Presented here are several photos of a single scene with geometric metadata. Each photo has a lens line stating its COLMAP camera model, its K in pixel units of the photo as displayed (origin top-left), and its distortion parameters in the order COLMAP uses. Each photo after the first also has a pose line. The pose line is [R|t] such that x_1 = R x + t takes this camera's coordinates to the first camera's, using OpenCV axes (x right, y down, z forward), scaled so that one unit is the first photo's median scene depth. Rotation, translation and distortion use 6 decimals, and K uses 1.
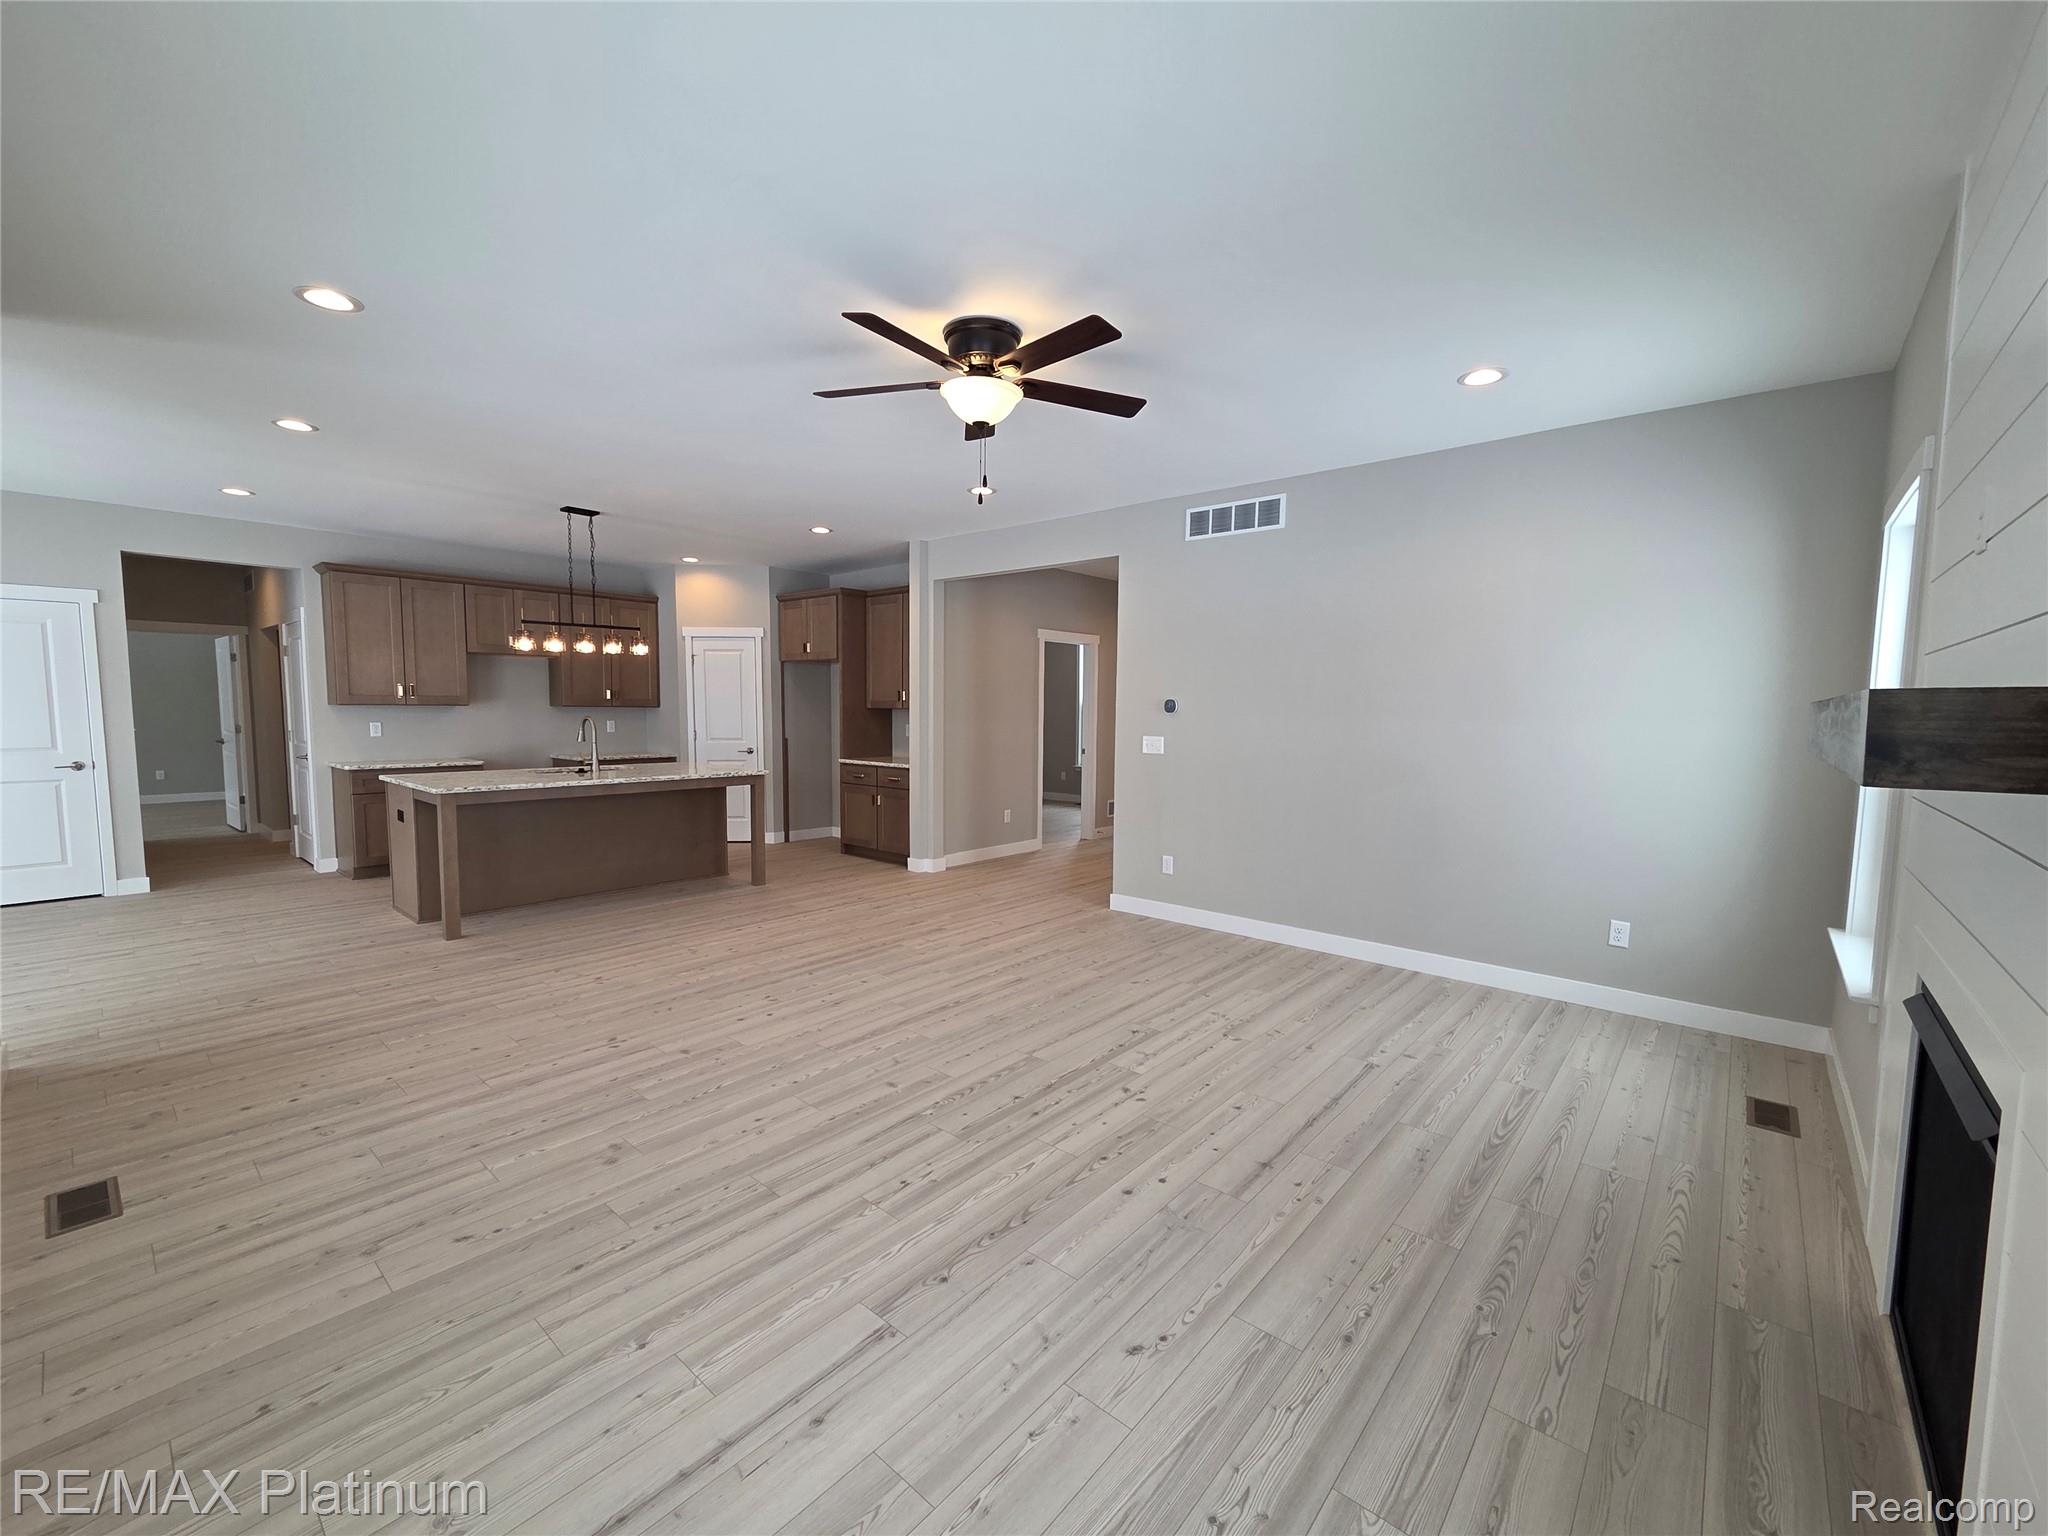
lens RADIAL K [[840.5, 0, 1013.4], [0, 840.5, 775.1], [0, 0, 1]] dist [0.002570, -0.000275]
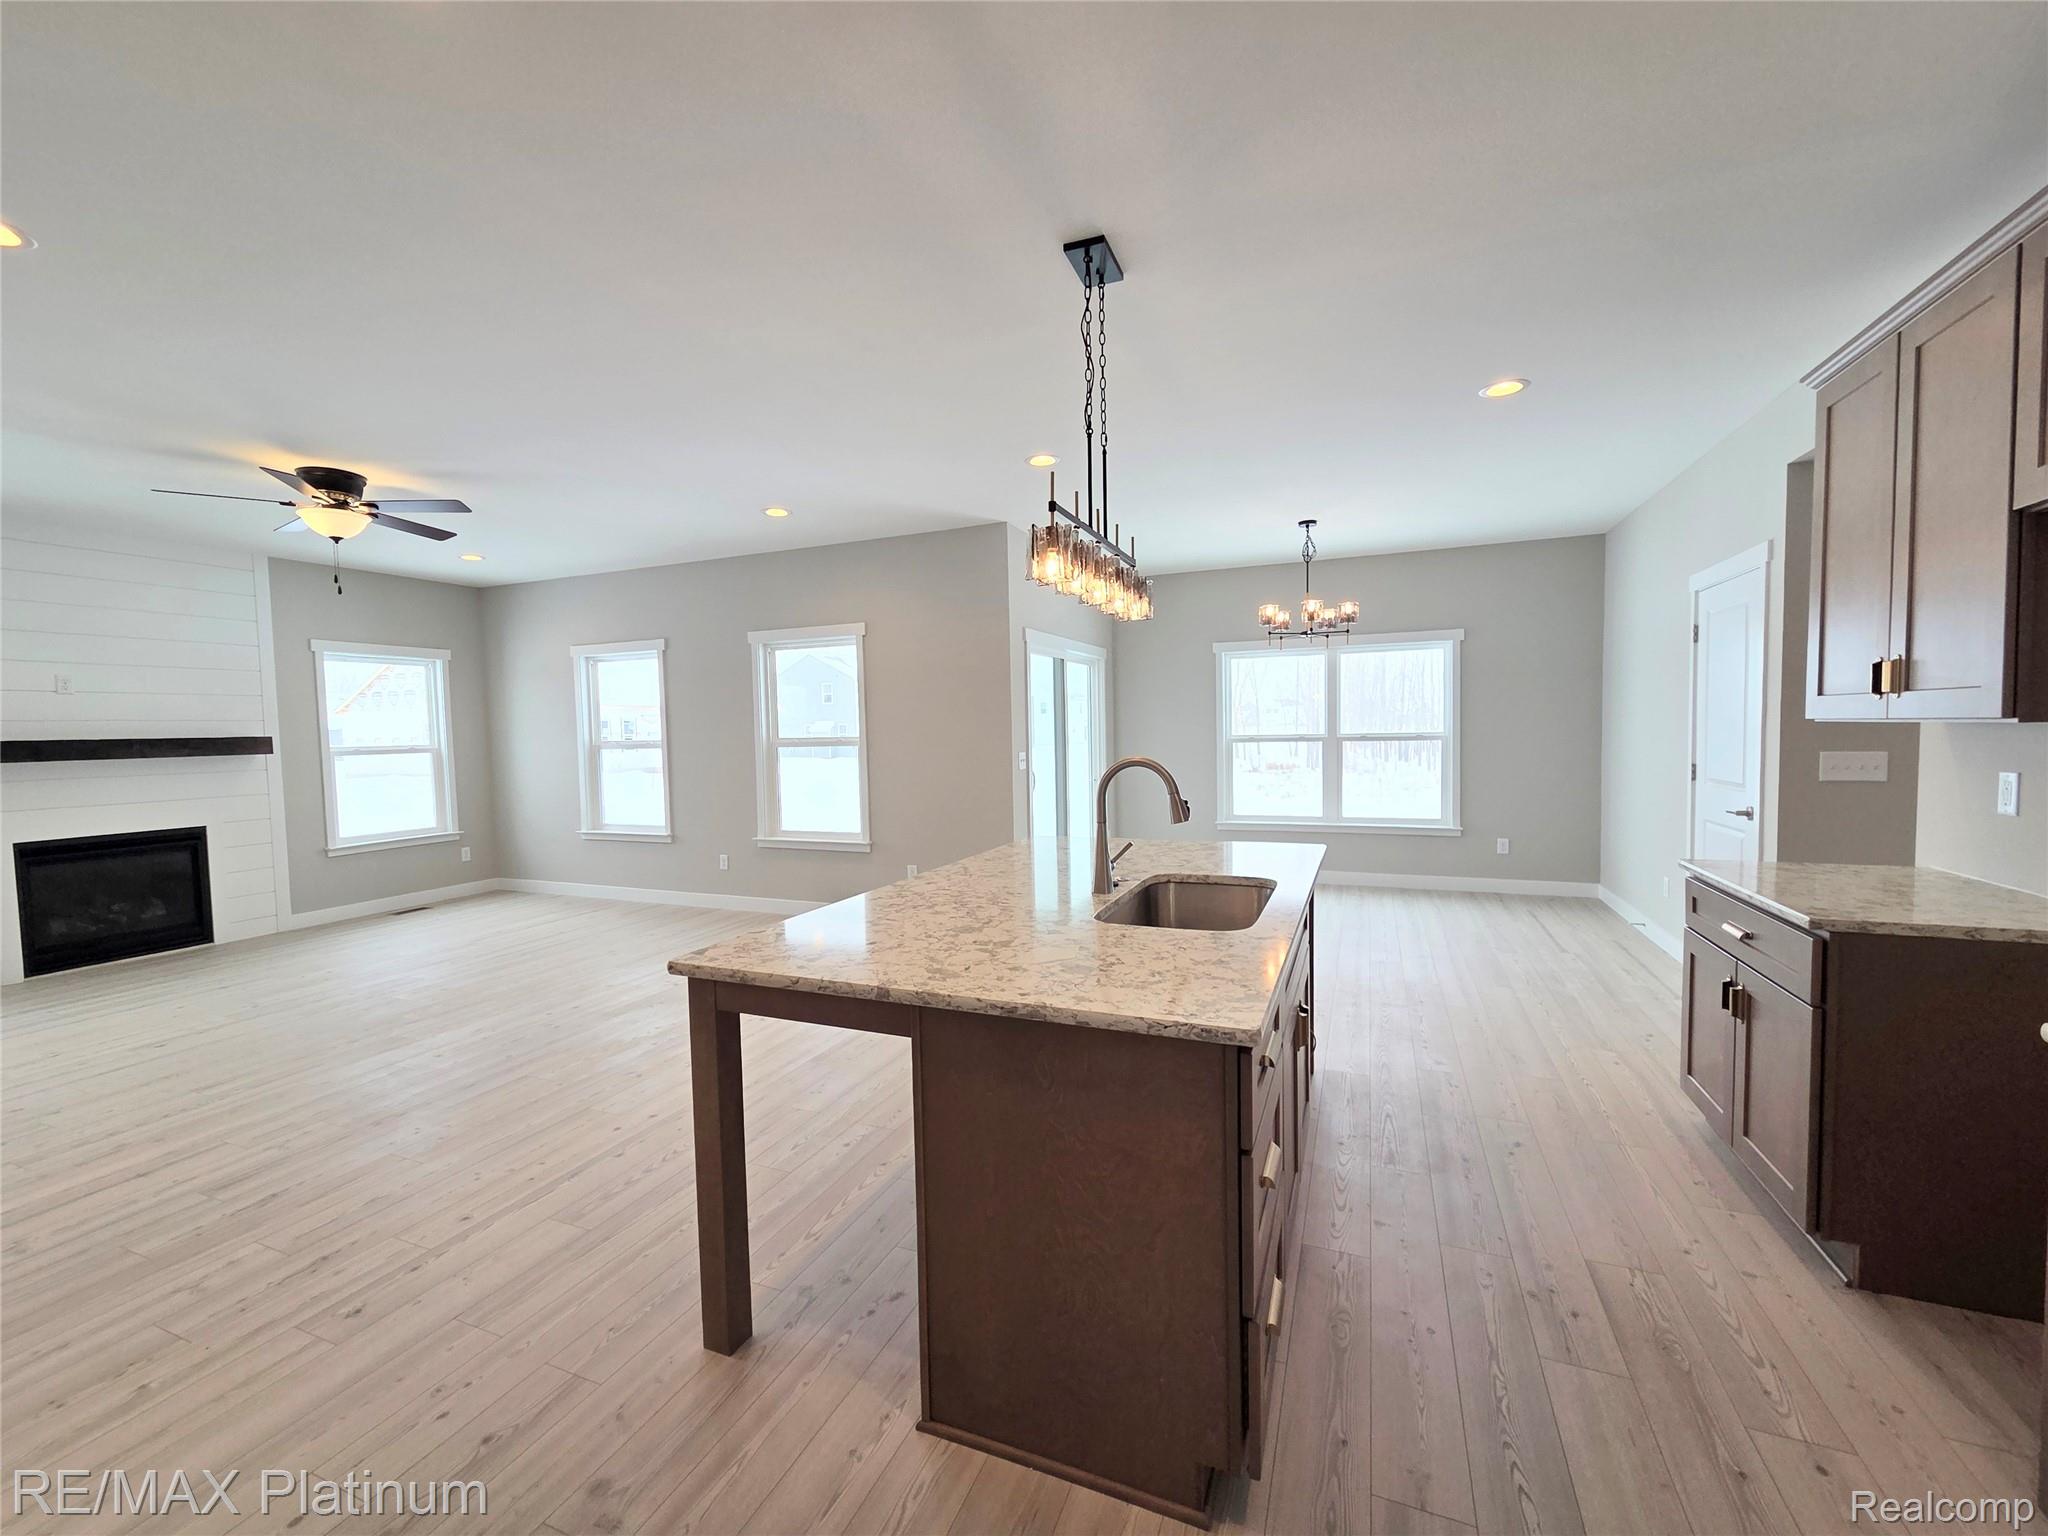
lens RADIAL K [[840.5, 0, 1013.0], [0, 840.5, 773.9], [0, 0, 1]] dist [0.002570, -0.000275]
pose [[-0.949333, 0.026396, -0.313160, -0.301760], [-0.014984, 0.991531, 0.129000, -0.103635], [0.313913, 0.127157, -0.940898, 1.246389]]
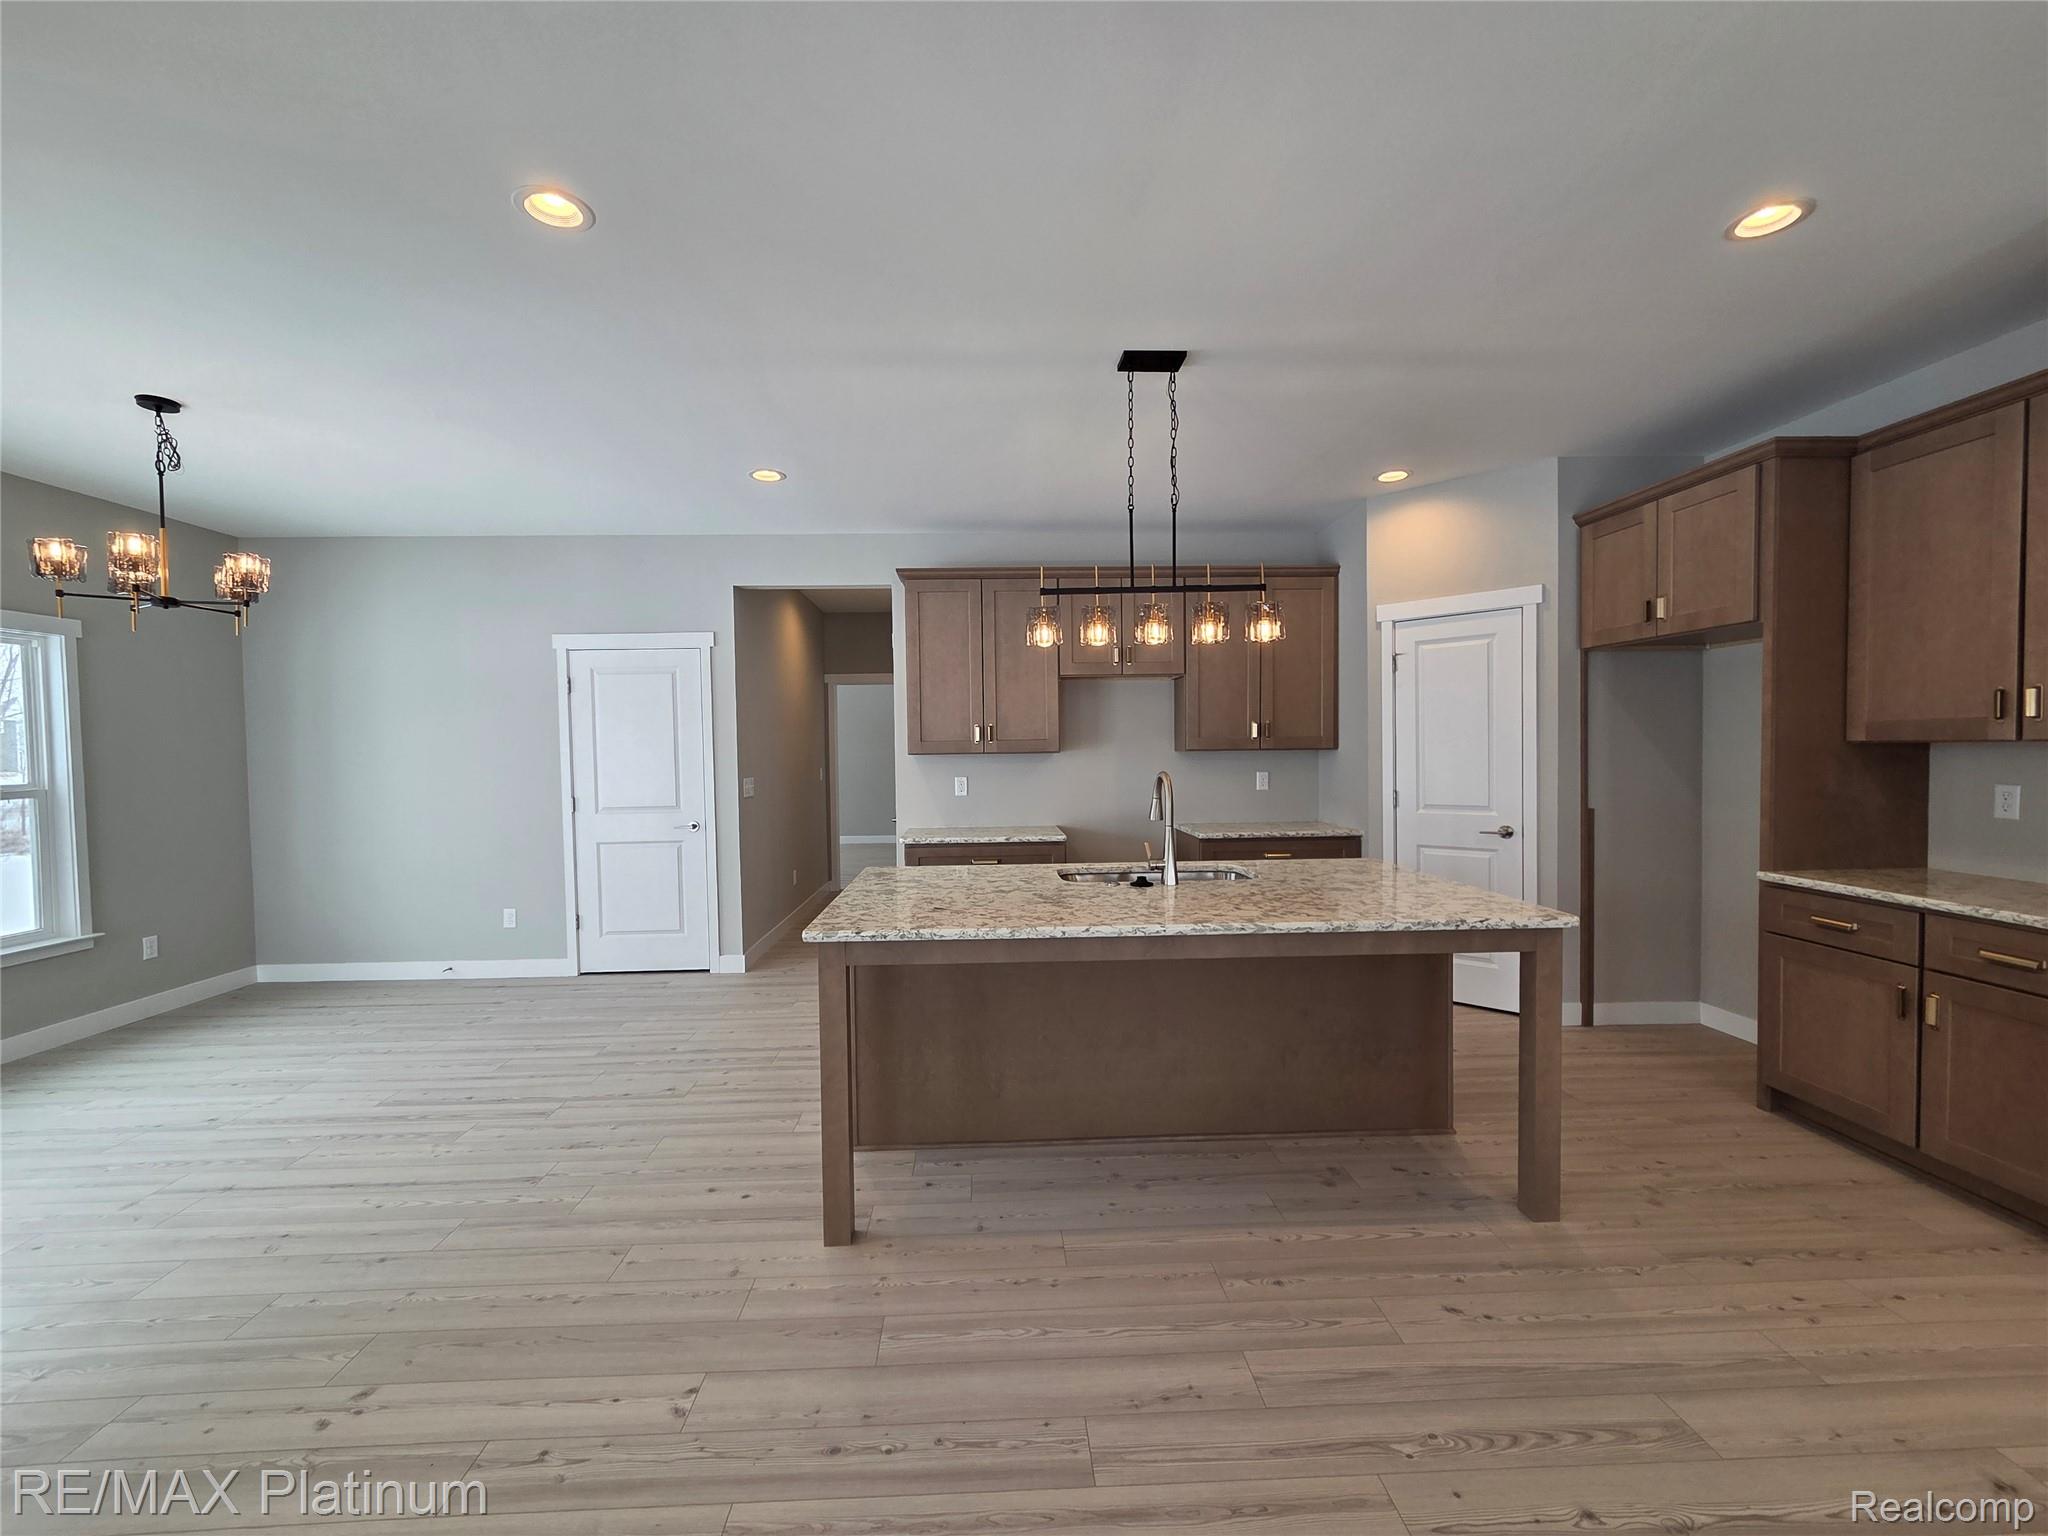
lens RADIAL K [[840.5, 0, 1010.4], [0, 840.5, 774.3], [0, 0, 1]] dist [0.002570, -0.000275]
pose [[0.683612, 0.003327, -0.729838, -0.184241], [-0.038056, 0.998792, -0.031092, -0.045201], [0.728853, 0.049029, 0.682913, 0.541362]]
